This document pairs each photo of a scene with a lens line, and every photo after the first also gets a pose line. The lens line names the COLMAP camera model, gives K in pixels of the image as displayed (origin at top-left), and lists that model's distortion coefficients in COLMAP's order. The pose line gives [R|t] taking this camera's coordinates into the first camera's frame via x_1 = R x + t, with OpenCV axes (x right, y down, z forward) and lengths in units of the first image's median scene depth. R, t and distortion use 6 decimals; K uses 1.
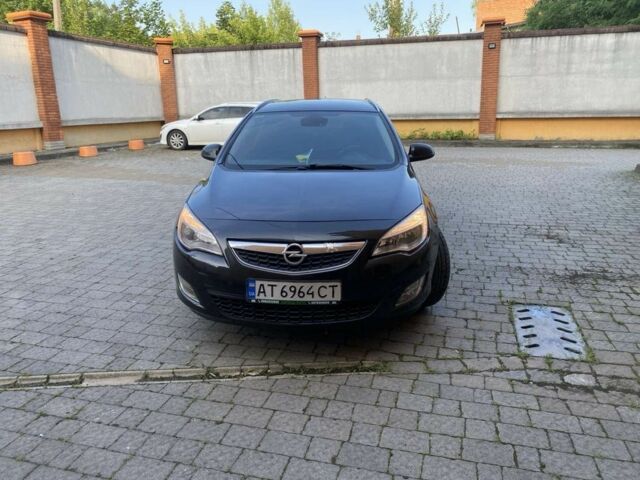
lens RADIAL K [[501.7, 0, 319.5], [0, 501.7, 239.6], [0, 0, 1]] dist [0.000102, -0.000292]
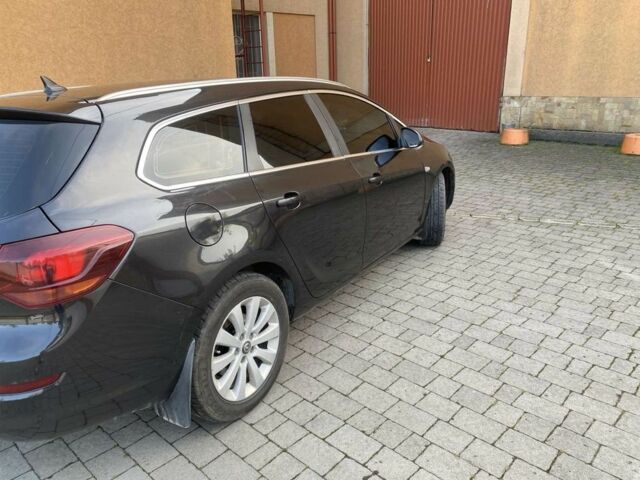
lens RADIAL K [[501.7, 0, 320.3], [0, 501.7, 240.9], [0, 0, 1]] dist [0.000102, -0.000292]
pose [[-0.881213, -0.103770, 0.461189, -0.585974], [0.165246, 0.846439, 0.506196, -0.572645], [-0.442896, 0.522276, -0.728746, 2.138944]]
